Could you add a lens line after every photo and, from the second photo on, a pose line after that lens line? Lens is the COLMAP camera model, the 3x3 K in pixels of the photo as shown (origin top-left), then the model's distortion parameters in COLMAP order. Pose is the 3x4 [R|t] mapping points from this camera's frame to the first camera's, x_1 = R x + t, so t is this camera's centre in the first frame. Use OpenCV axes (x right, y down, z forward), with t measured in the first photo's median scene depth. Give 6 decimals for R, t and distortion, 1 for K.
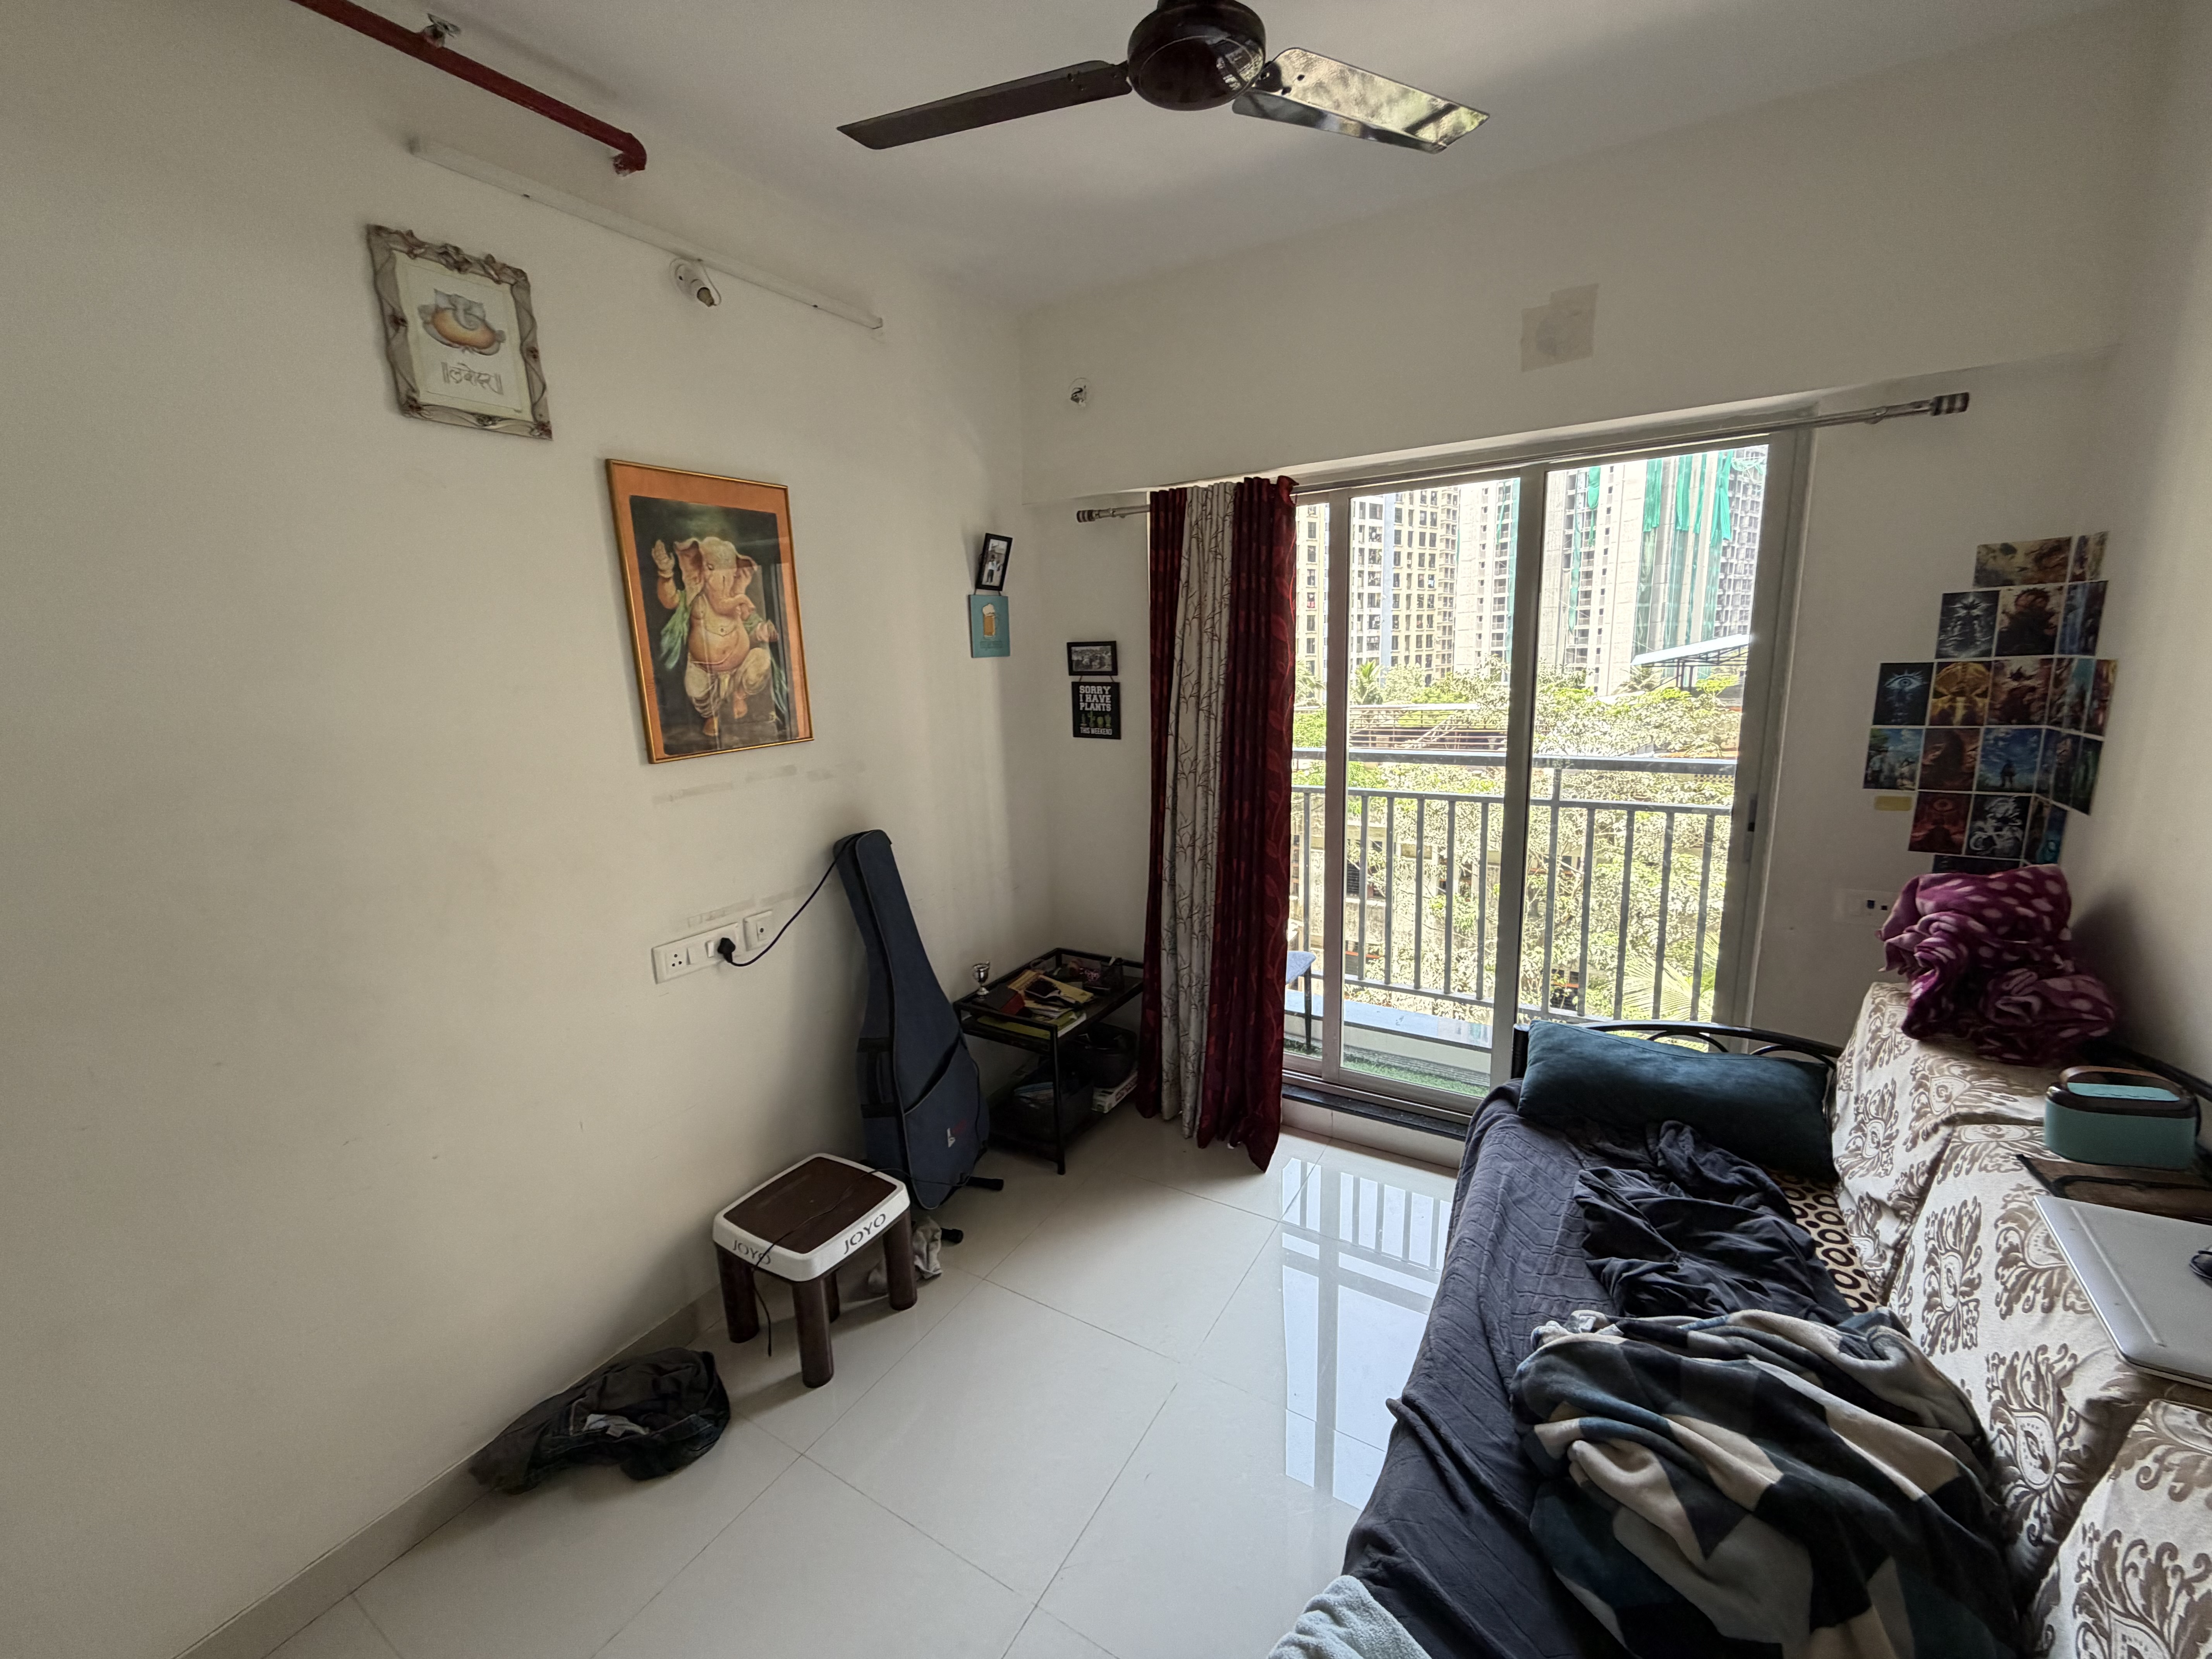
lens RADIAL K [[883.8, 0, 1101.6], [0, 883.8, 825.6], [0, 0, 1]] dist [0.000704, -0.000437]
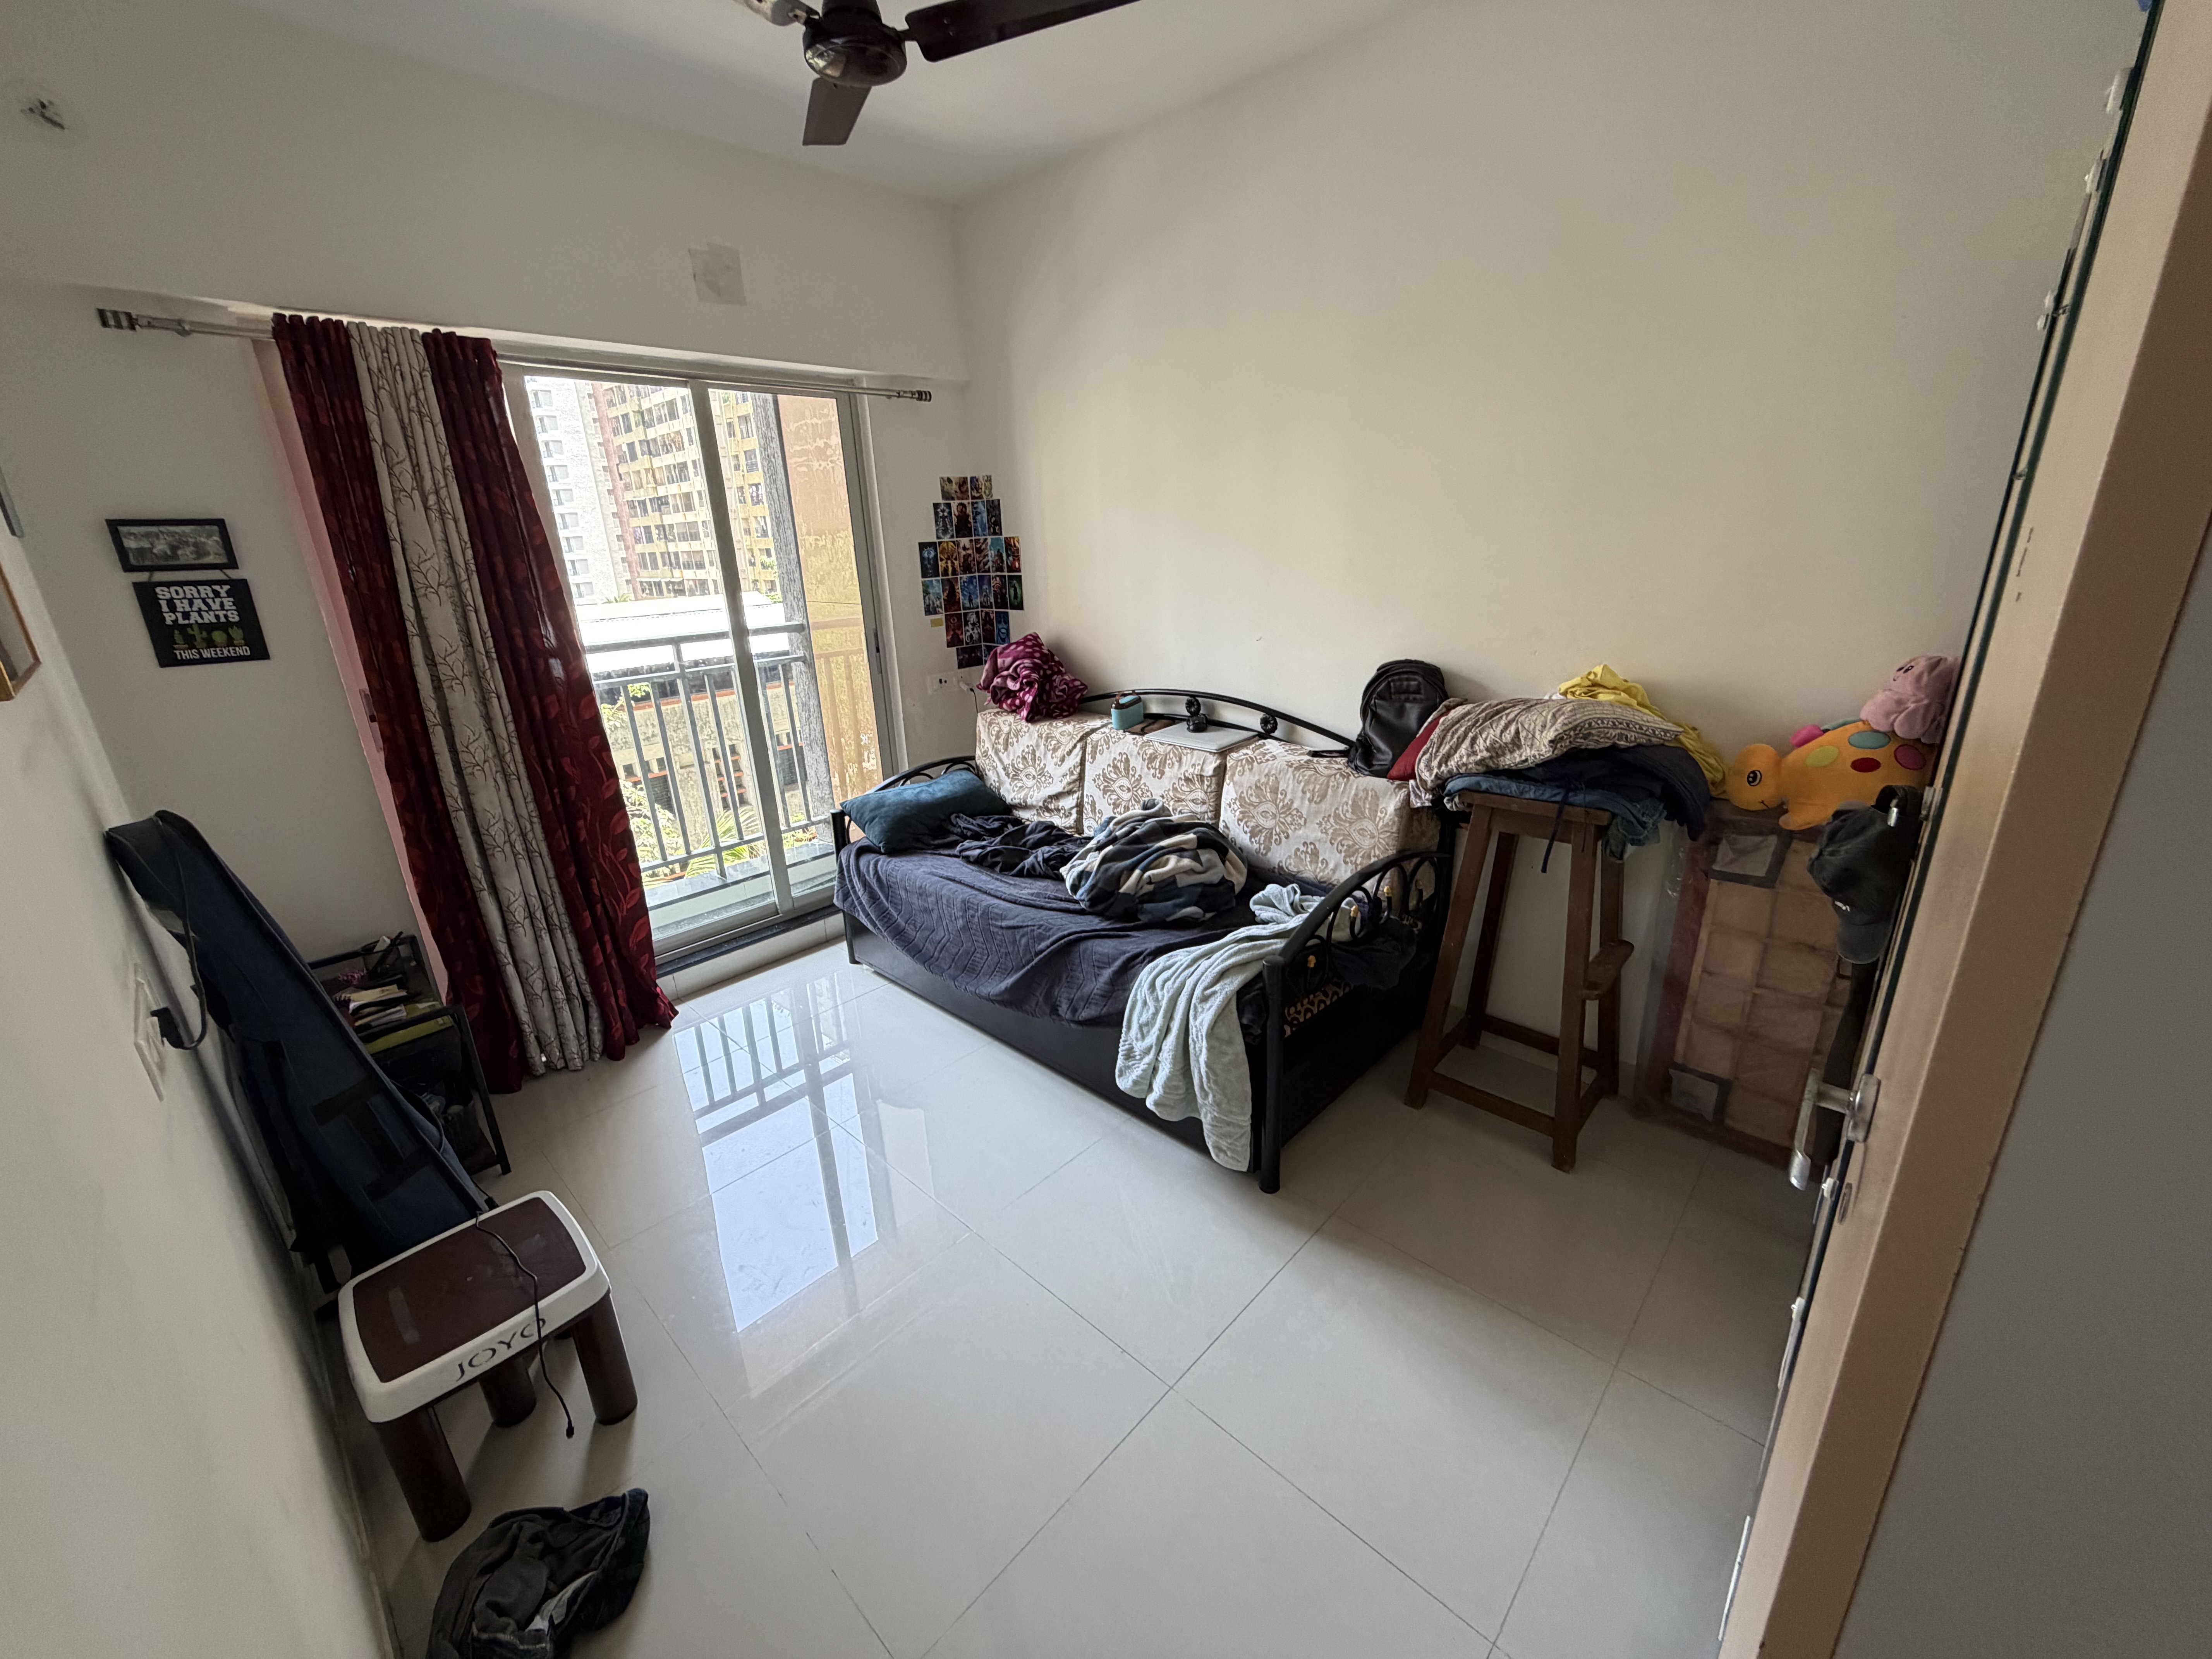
lens RADIAL K [[883.8, 0, 1101.6], [0, 883.8, 825.6], [0, 0, 1]] dist [0.000704, -0.000437]
pose [[0.209594, -0.282710, 0.936026, -0.840406], [0.218660, 0.946598, 0.236941, 0.013743], [-0.953026, 0.155010, 0.260218, 0.274060]]
